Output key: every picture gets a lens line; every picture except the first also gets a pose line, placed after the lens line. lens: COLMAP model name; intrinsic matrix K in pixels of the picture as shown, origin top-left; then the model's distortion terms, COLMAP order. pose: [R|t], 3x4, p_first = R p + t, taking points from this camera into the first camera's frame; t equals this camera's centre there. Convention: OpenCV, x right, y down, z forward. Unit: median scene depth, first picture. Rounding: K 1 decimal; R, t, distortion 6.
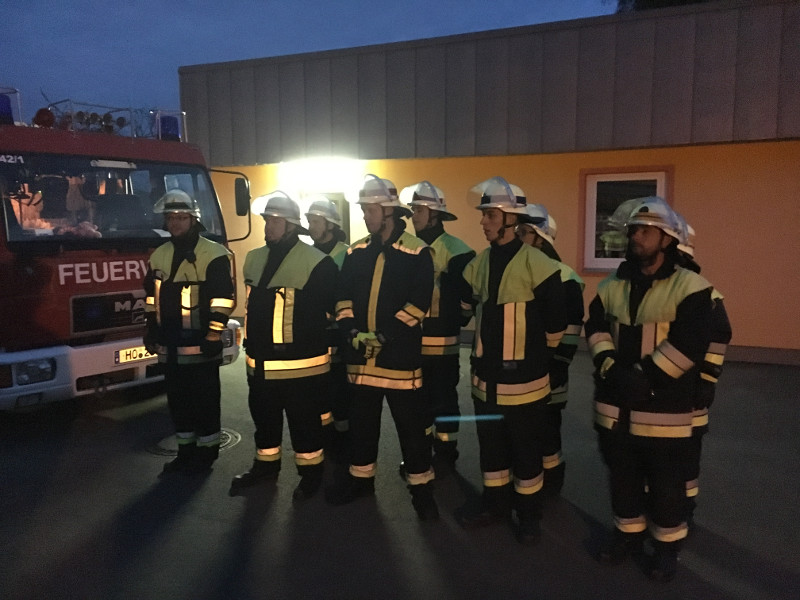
lens RADIAL K [[665.8, 0, 414.2], [0, 665.8, 297.2], [0, 0, 1]] dist [0.067819, -0.112031]
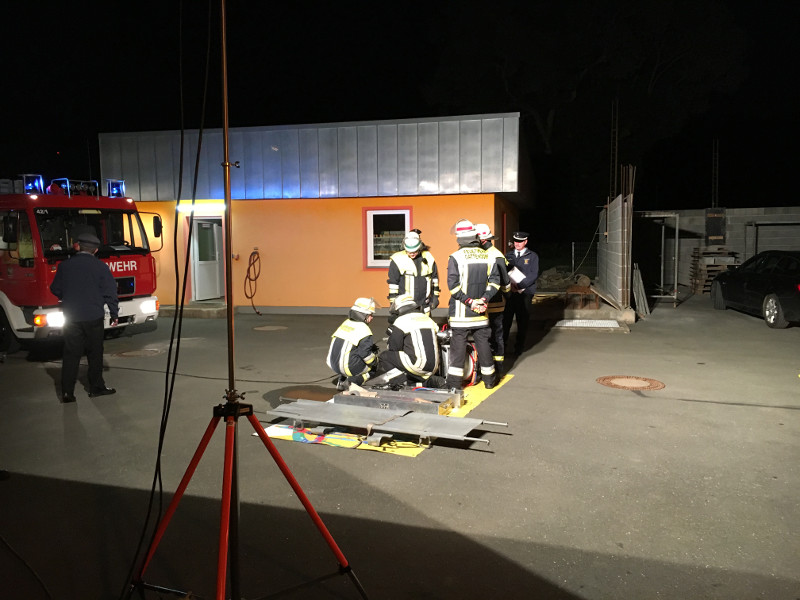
lens RADIAL K [[687.6, 0, 398.7], [0, 687.6, 293.4], [0, 0, 1]] dist [0.094894, -0.120451]
pose [[0.989179, -0.021136, 0.145186, 0.120726], [0.024388, 0.999489, -0.020655, 0.093586], [-0.144675, 0.023972, 0.989189, -1.072733]]
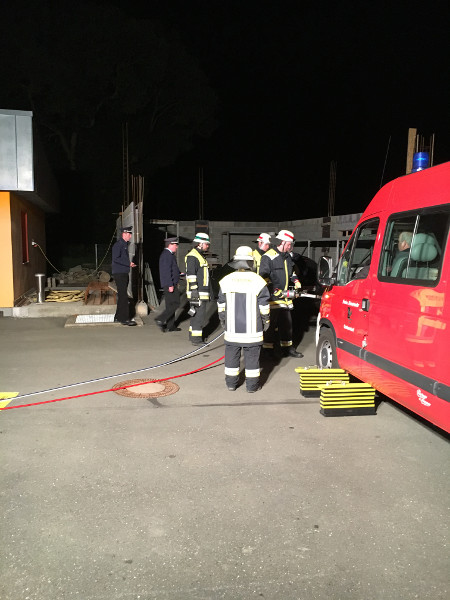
lens RADIAL K [[515.7, 0, 225.0], [0, 515.7, 300.0], [0, 0, 1]] dist [0.094894, -0.120451]
pose [[0.808700, -0.056260, 0.585525, 0.338192], [0.048453, 0.998404, 0.029010, 0.060865], [-0.586222, 0.004910, 0.810135, -0.633230]]
